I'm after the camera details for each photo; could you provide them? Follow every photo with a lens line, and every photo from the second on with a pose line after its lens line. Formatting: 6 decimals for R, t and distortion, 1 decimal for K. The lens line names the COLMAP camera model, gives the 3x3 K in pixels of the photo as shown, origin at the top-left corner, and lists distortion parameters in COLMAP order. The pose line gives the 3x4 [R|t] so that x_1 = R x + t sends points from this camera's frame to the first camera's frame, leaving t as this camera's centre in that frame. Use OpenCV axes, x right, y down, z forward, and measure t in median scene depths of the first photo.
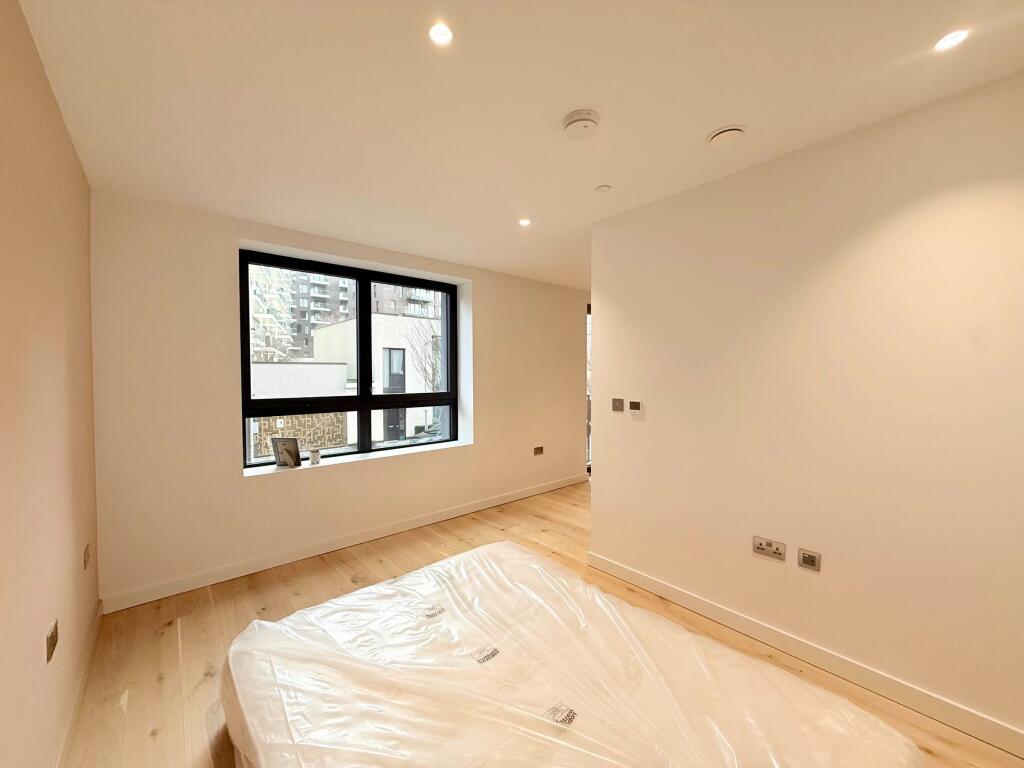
lens RADIAL K [[406.2, 0, 512.0], [0, 406.2, 384.0], [0, 0, 1]] dist [-0.000642, -0.000250]
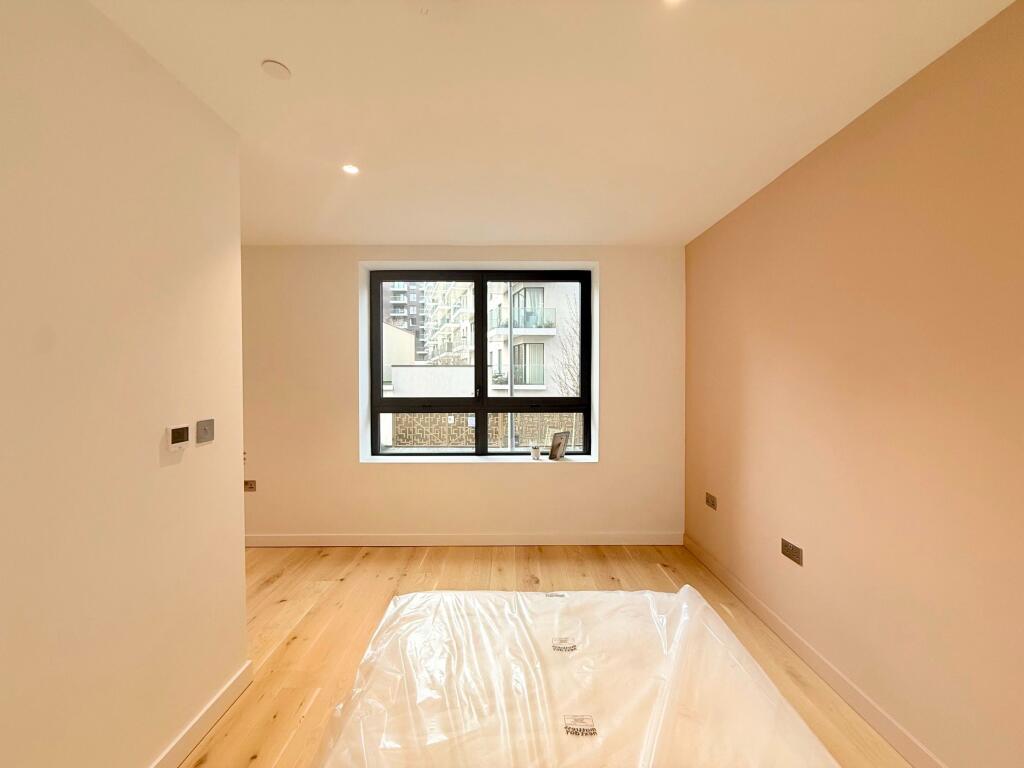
lens RADIAL K [[406.2, 0, 512.0], [0, 406.2, 384.0], [0, 0, 1]] dist [-0.000642, -0.000250]
pose [[0.765725, 0.014064, -0.643014, 0.332155], [-0.016792, 0.999857, 0.001873, -0.008196], [0.642948, 0.009363, 0.765852, 0.291539]]
